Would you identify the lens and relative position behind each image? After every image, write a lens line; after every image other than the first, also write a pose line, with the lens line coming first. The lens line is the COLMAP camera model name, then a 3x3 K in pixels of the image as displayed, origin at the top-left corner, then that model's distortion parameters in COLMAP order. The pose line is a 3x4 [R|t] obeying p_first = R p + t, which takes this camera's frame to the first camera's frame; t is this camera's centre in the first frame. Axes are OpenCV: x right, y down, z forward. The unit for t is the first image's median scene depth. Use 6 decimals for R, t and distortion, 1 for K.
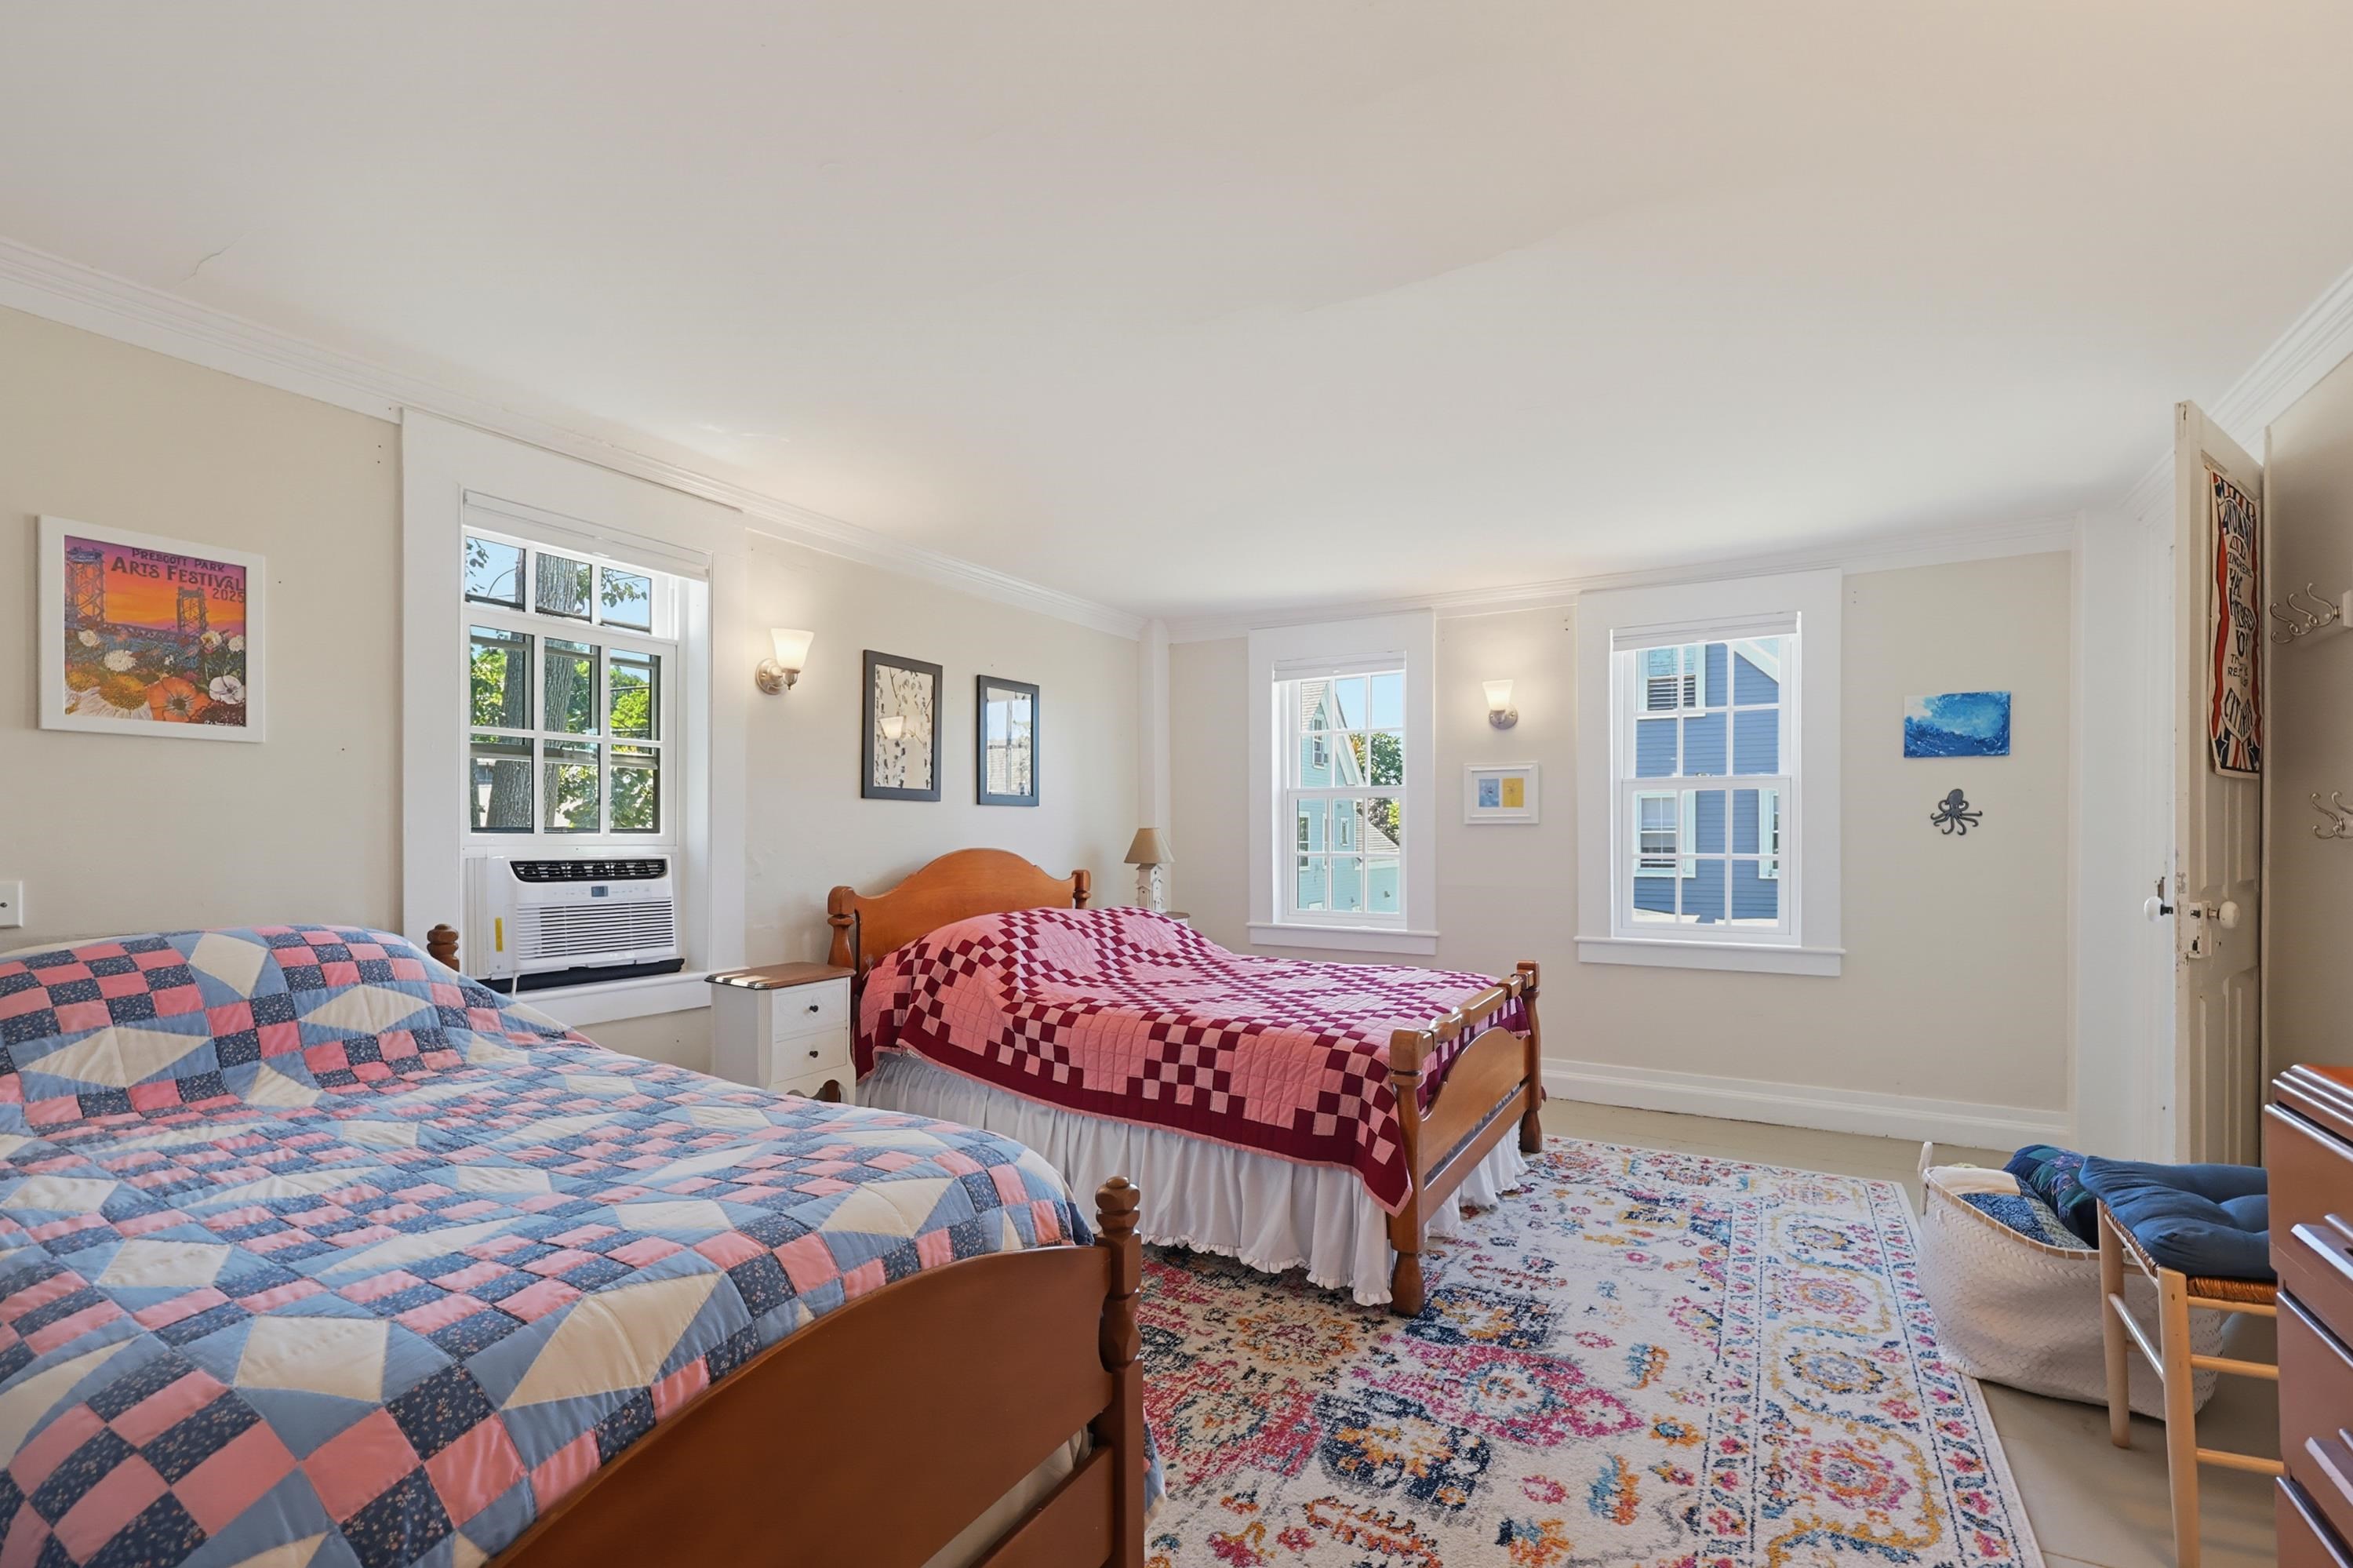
lens RADIAL K [[947.6, 0, 1216.5], [0, 947.6, 823.8], [0, 0, 1]] dist [0.035647, 0.000207]
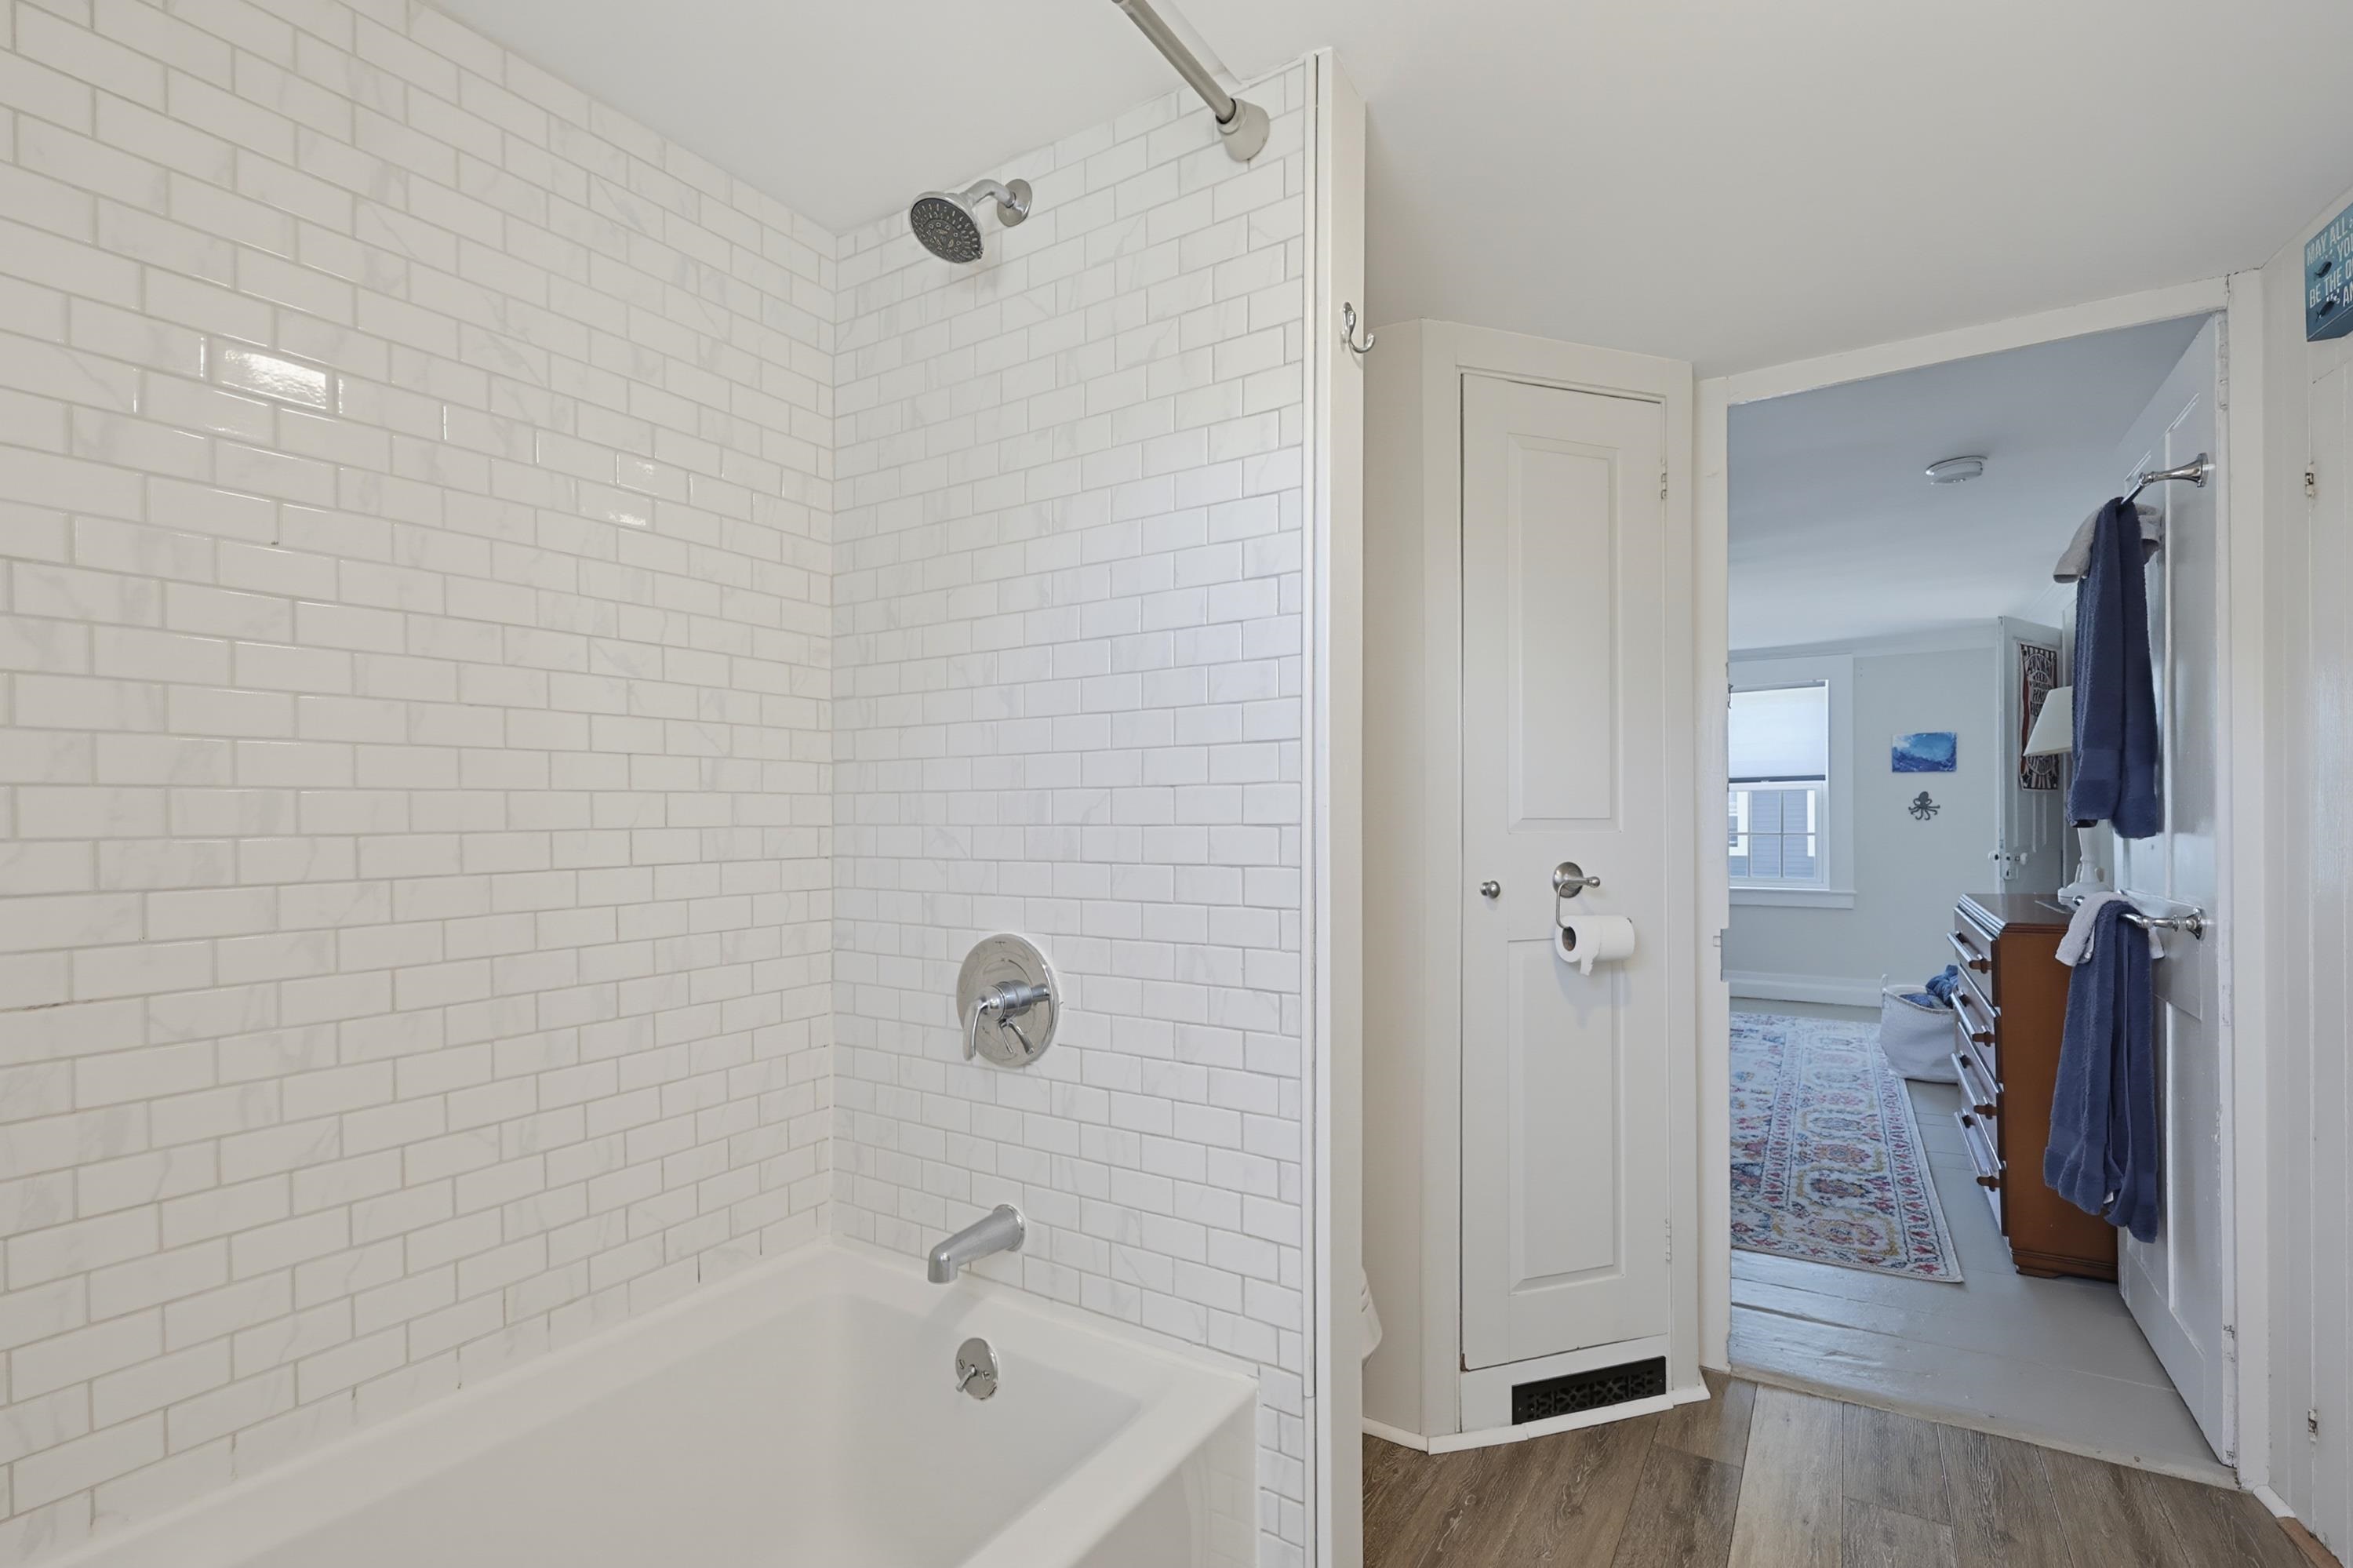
lens RADIAL K [[1004.6, 0, 1222.9], [0, 1004.6, 779.4], [0, 0, 1]] dist [0.000621, 0.000075]
pose [[0.999620, 0.027496, -0.002042, -0.608745], [-0.027519, 0.999549, -0.012003, -0.005418], [0.001711, 0.012055, 0.999926, -1.025631]]
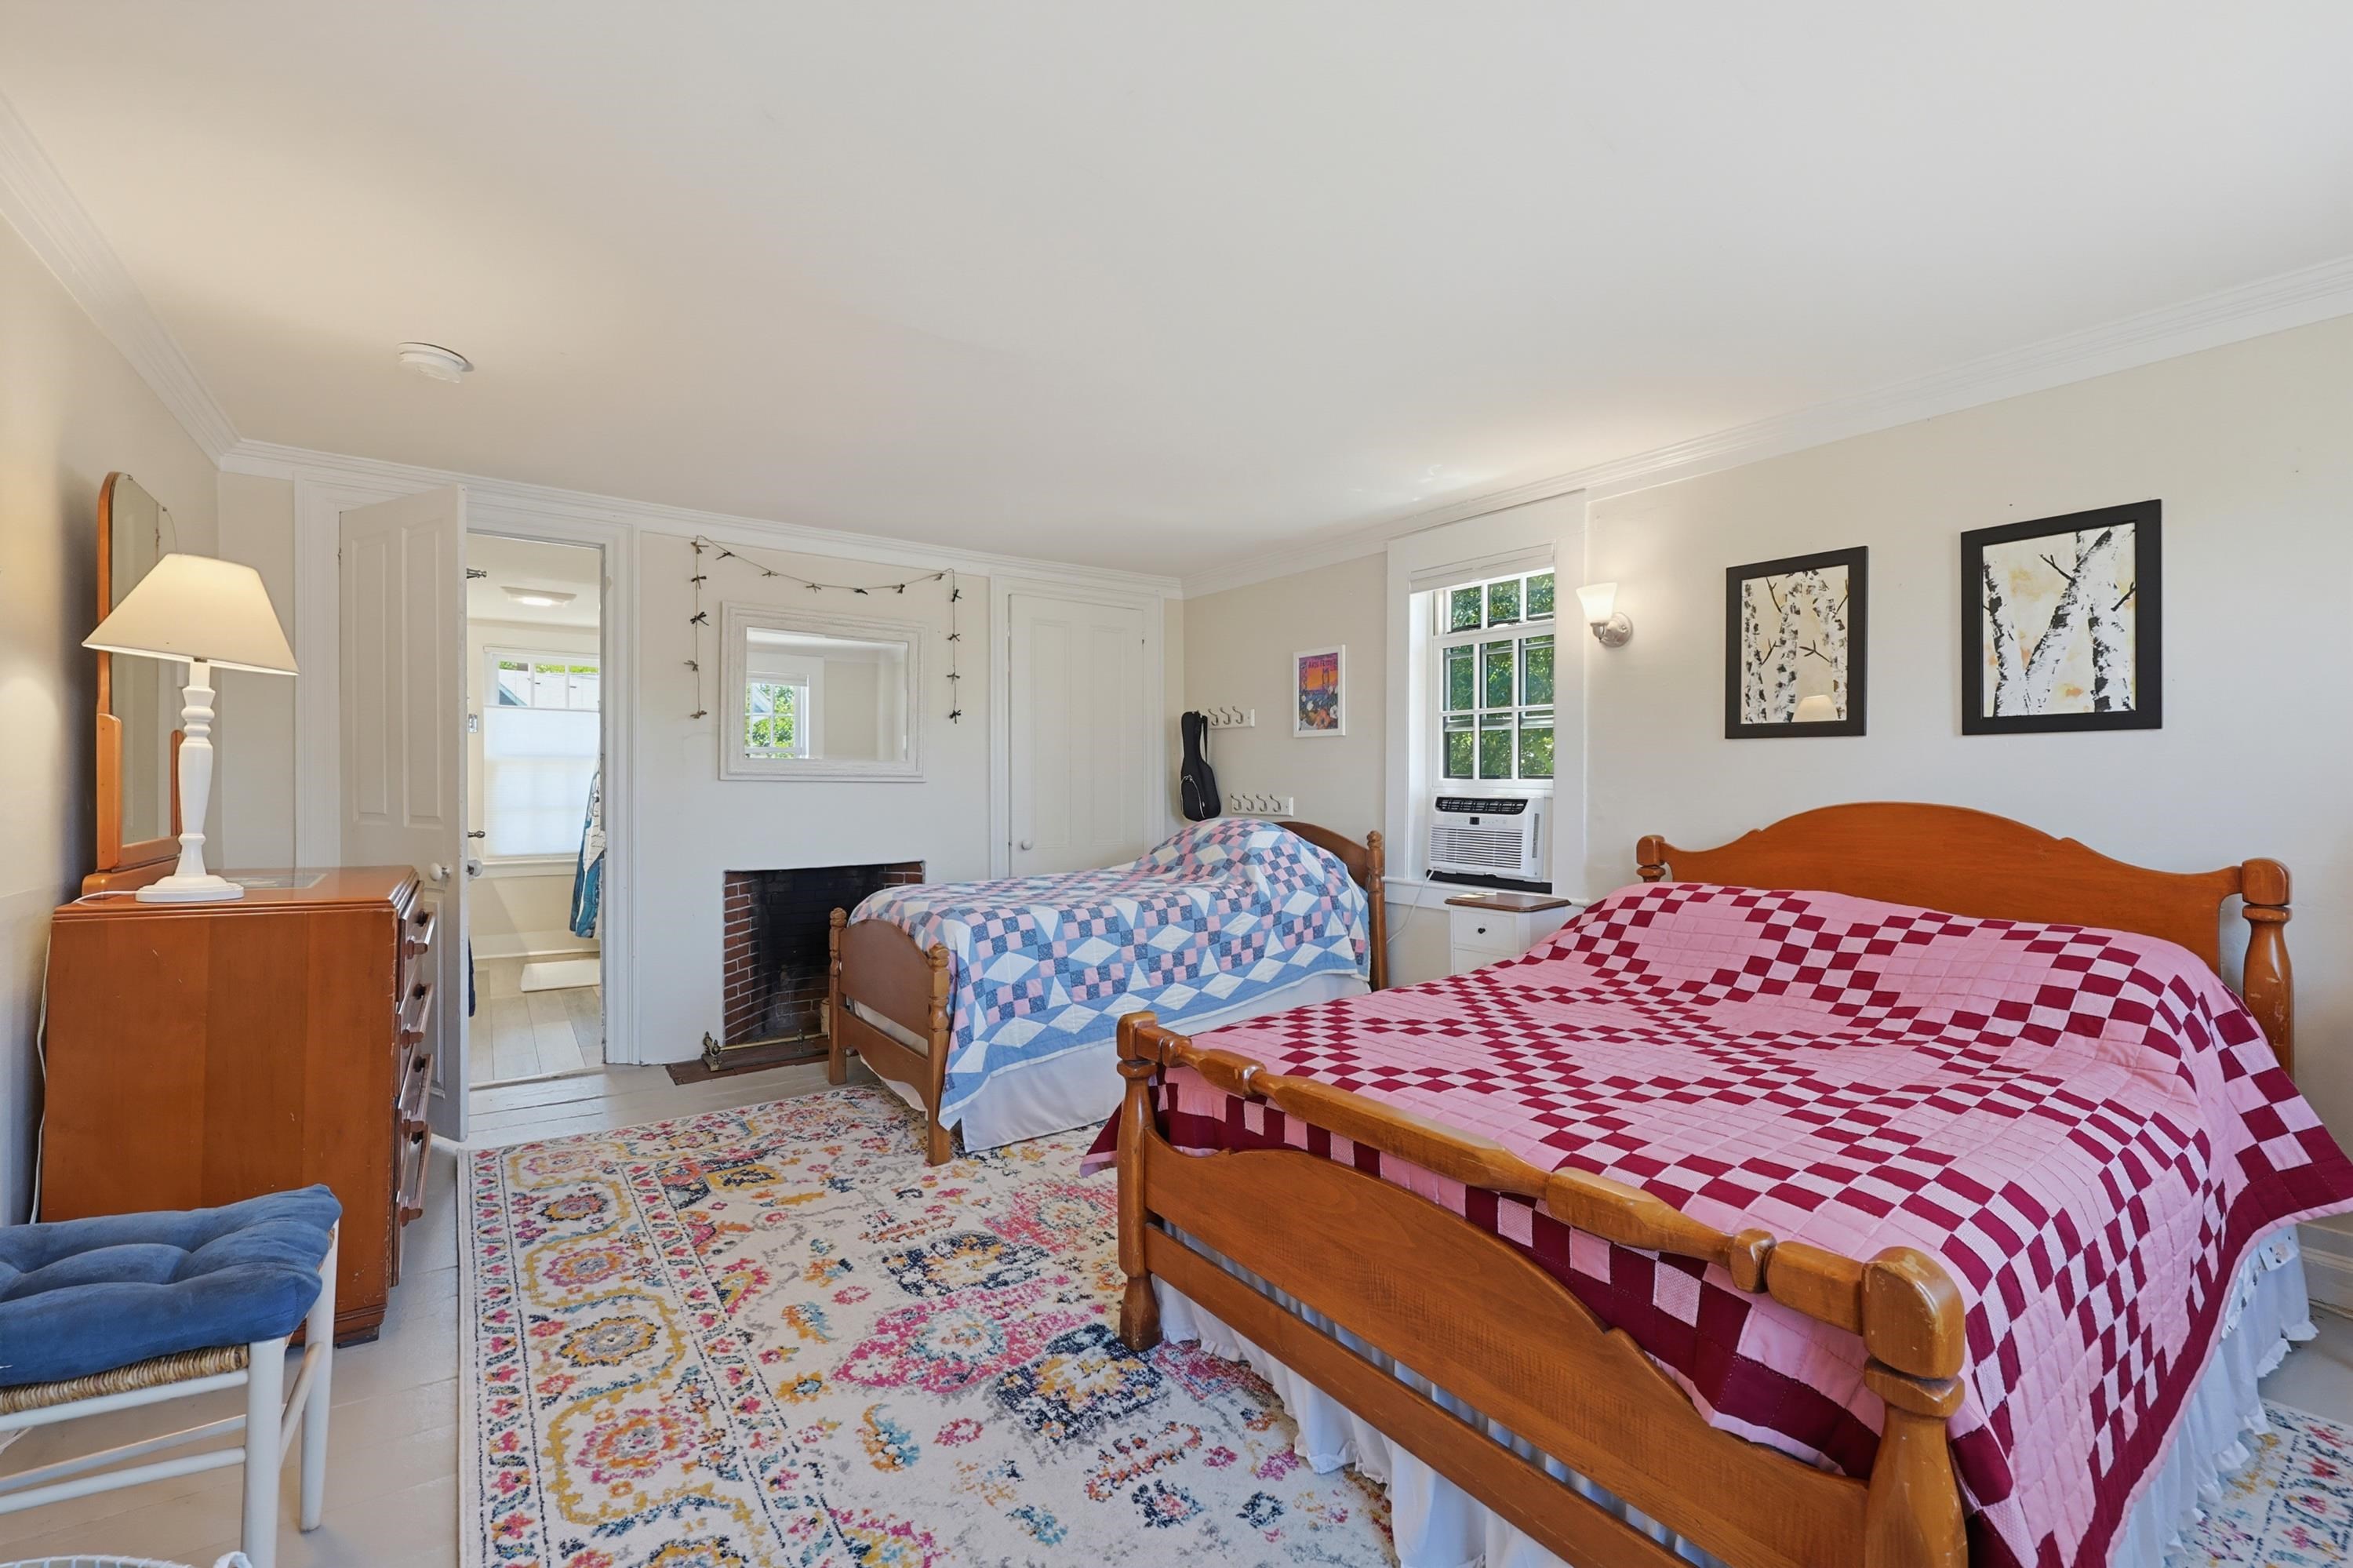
lens RADIAL K [[1004.6, 0, 1222.9], [0, 1004.6, 779.4], [0, 0, 1]] dist [0.000621, 0.000075]
pose [[-0.371475, -0.004118, -0.928434, 0.995760], [0.002740, 0.999981, -0.005531, 0.020161], [0.928439, -0.004599, -0.371457, 1.403851]]
